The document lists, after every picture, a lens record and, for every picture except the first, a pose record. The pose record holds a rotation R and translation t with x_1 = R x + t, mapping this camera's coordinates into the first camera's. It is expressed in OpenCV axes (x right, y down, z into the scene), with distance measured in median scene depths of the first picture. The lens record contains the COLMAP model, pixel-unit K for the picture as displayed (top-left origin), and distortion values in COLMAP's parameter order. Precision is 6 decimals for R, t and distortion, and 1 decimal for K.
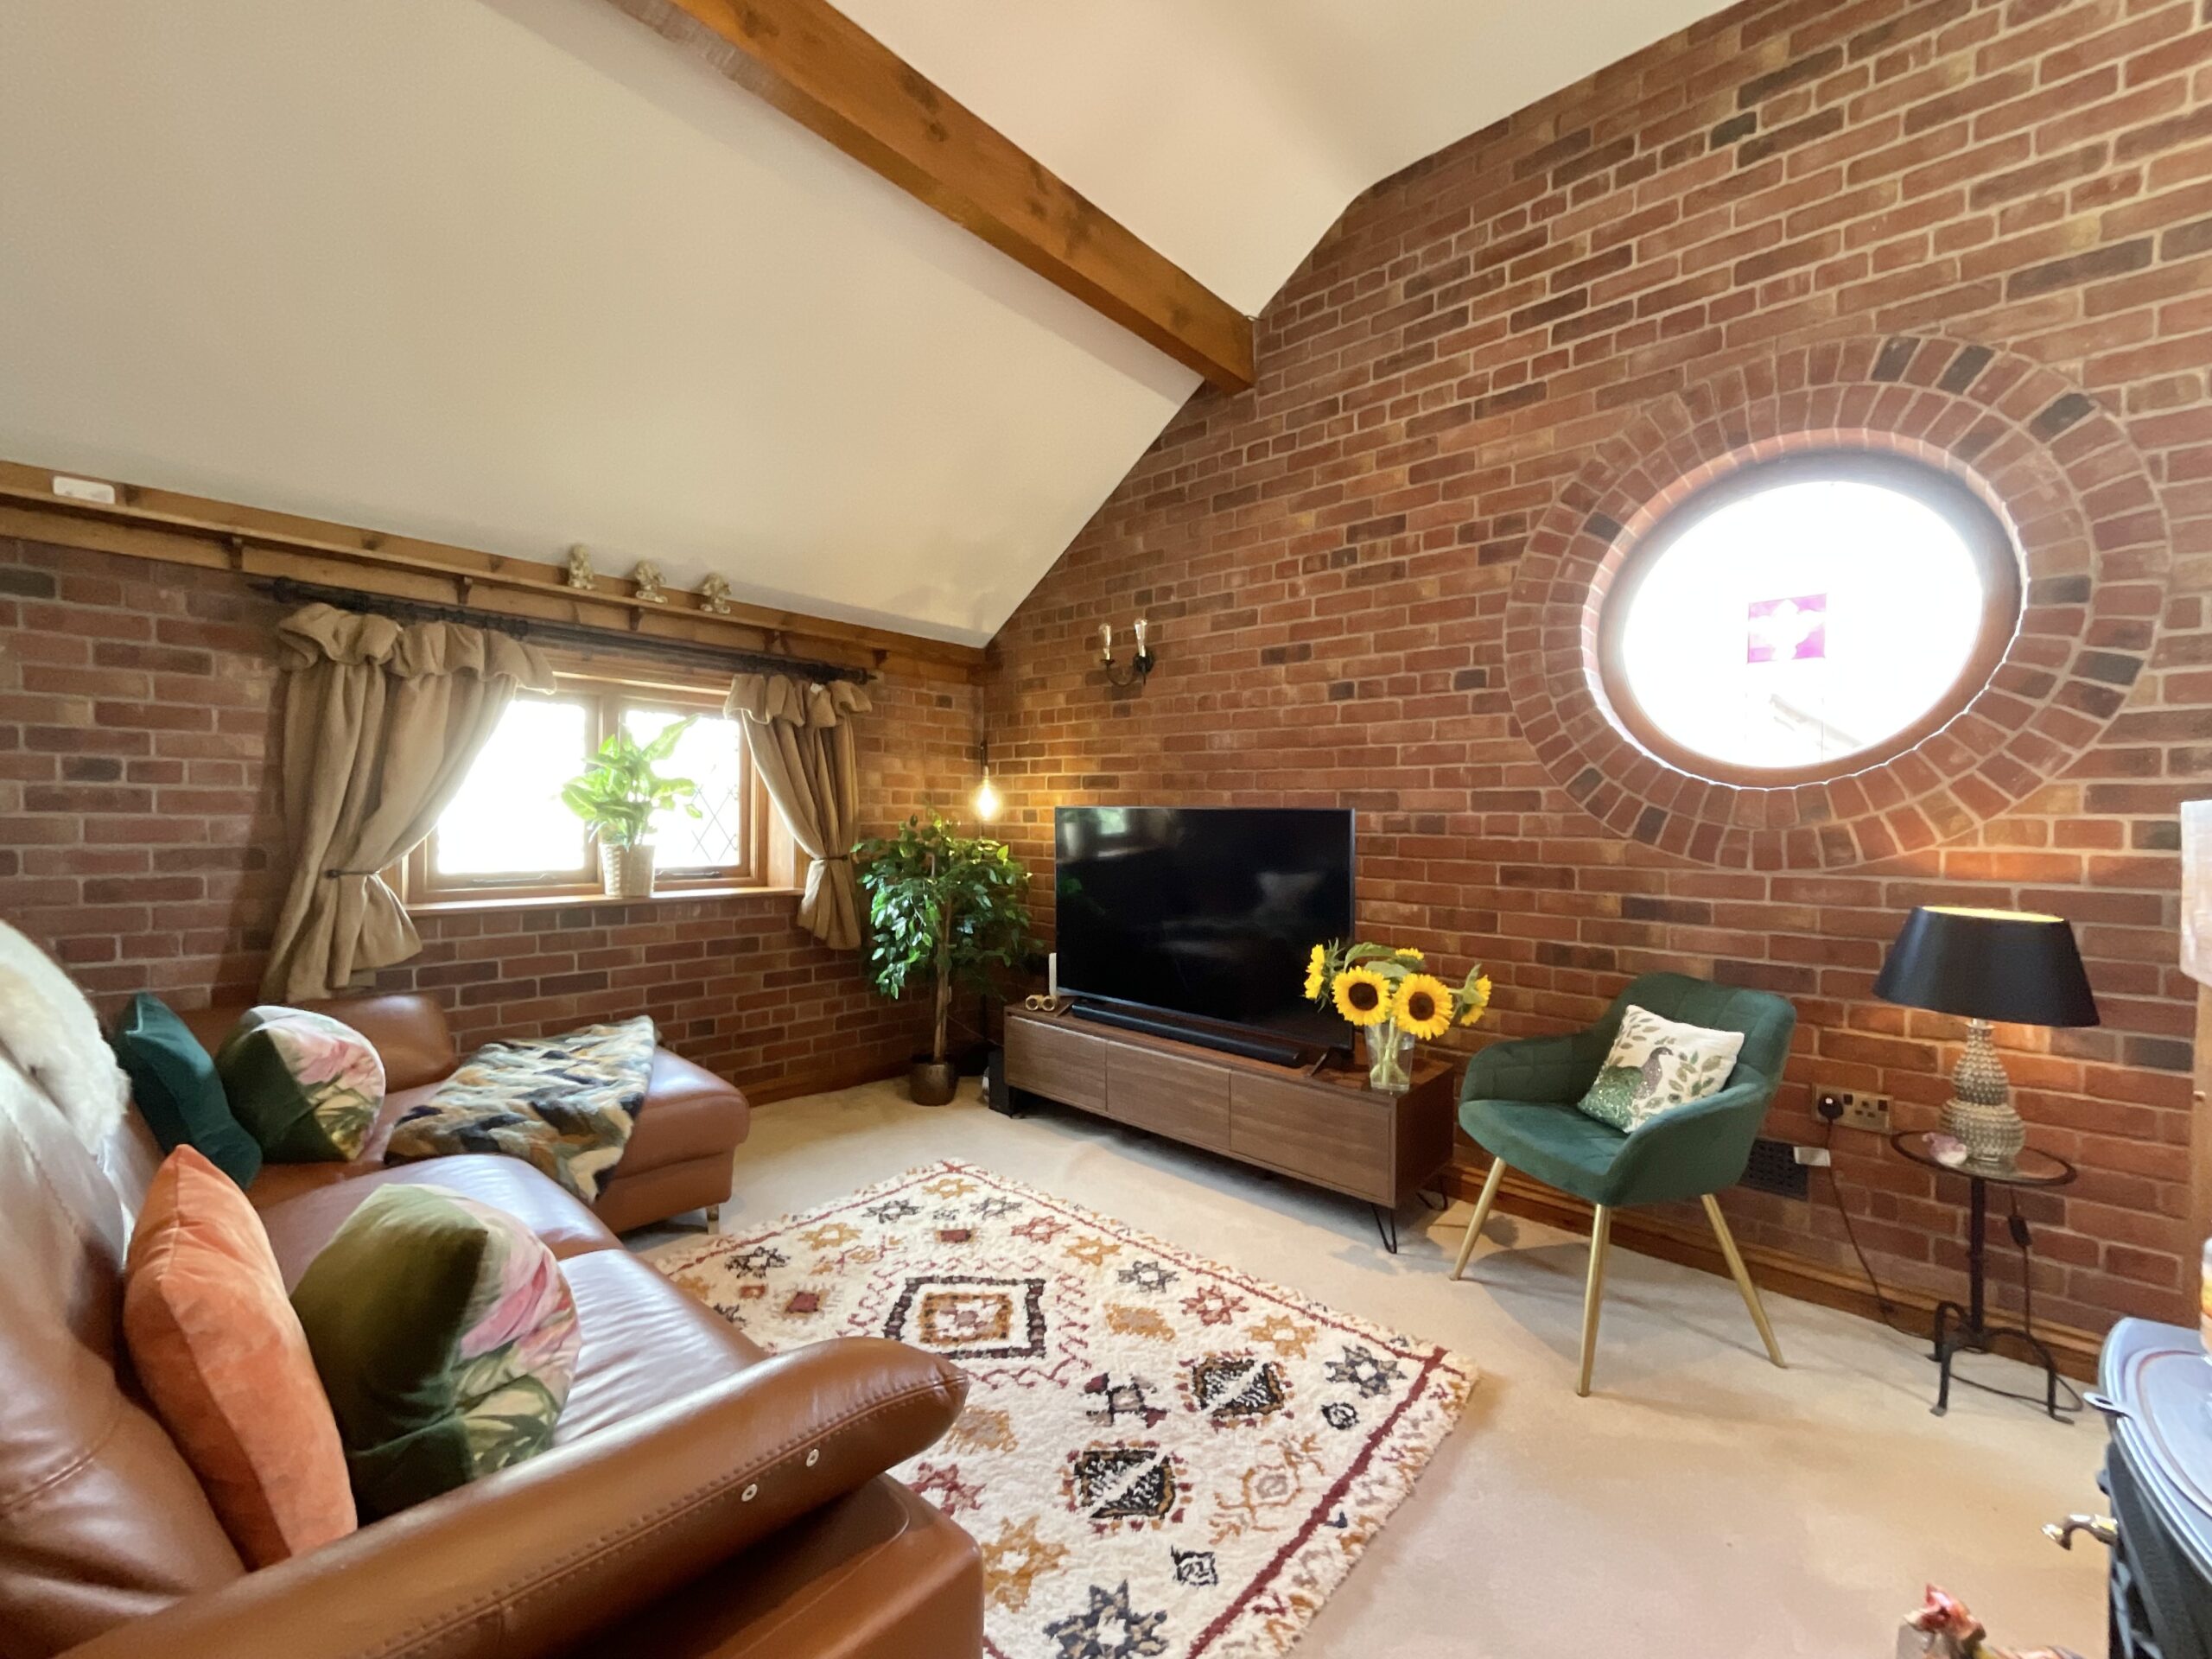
lens RADIAL K [[898.2, 0, 1109.0], [0, 898.2, 829.3], [0, 0, 1]] dist [-0.002439, 0.000422]
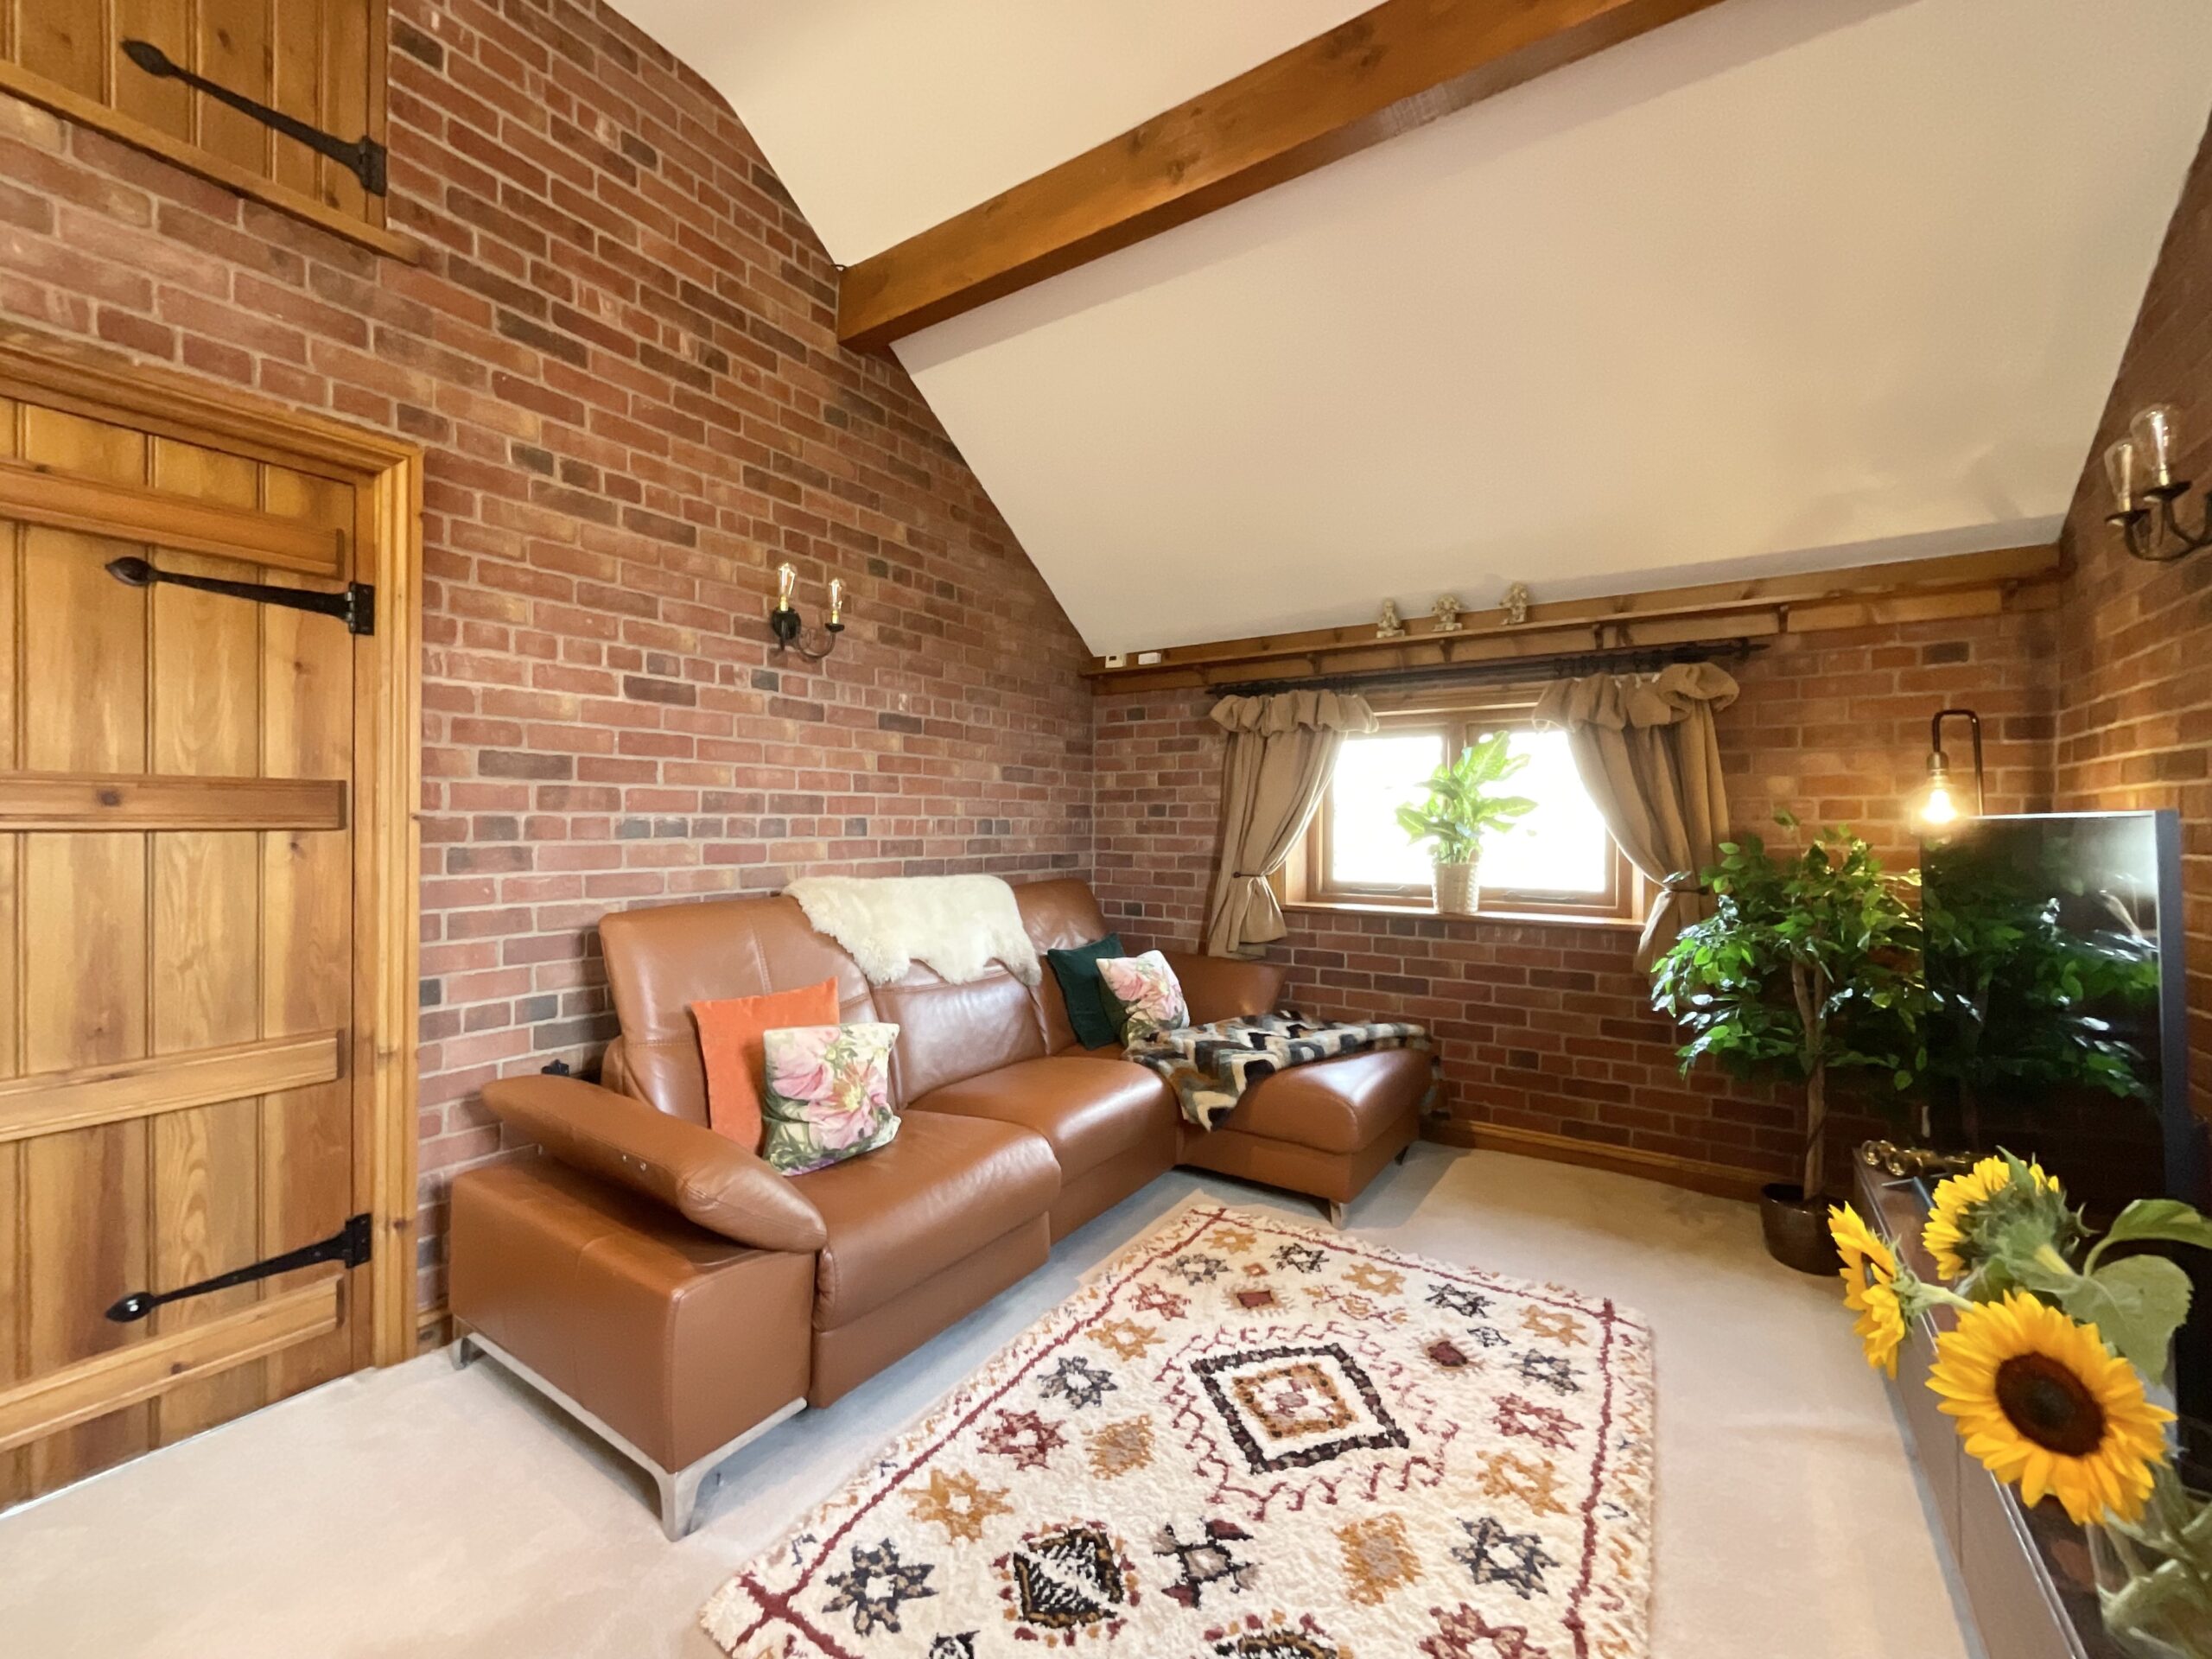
lens RADIAL K [[898.2, 0, 1107.5], [0, 898.2, 832.6], [0, 0, 1]] dist [-0.002439, 0.000422]
pose [[0.153286, -0.007145, -0.988156, 0.608188], [-0.016310, 0.999819, -0.009759, -0.003233], [0.988047, 0.017612, 0.153142, 0.593465]]
